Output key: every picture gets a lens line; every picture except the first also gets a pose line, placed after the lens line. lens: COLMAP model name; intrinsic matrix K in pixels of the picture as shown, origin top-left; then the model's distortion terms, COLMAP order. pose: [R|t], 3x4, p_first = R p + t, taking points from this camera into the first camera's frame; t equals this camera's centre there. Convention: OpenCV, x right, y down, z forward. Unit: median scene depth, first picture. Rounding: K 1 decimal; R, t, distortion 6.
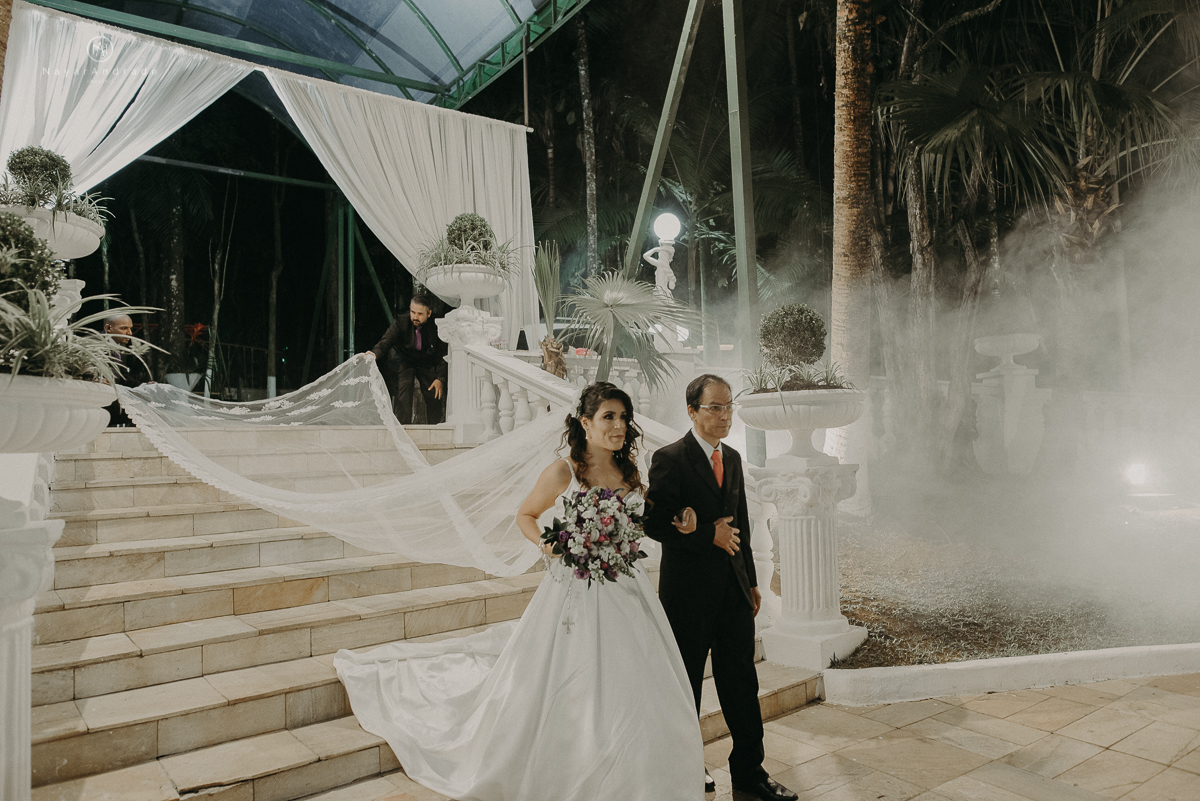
lens RADIAL K [[889.9, 0, 621.7], [0, 889.9, 402.8], [0, 0, 1]] dist [-0.057422, 0.050045]
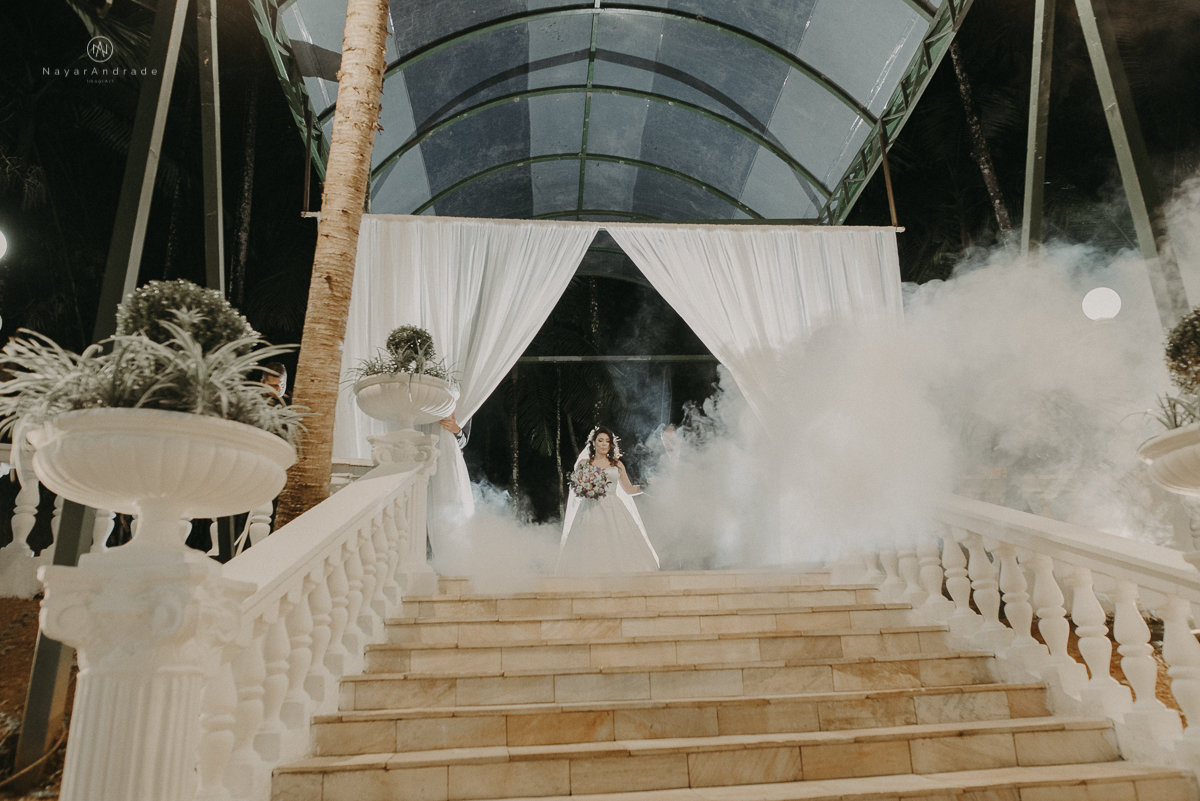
lens RADIAL K [[950.0, 0, 592.3], [0, 950.0, 400.7], [0, 0, 1]] dist [-0.059155, 0.059033]
pose [[0.829010, -0.170260, -0.532686, 0.182560], [0.031633, 0.965279, -0.259299, 0.140733], [0.558339, 0.198111, 0.805612, 0.191881]]
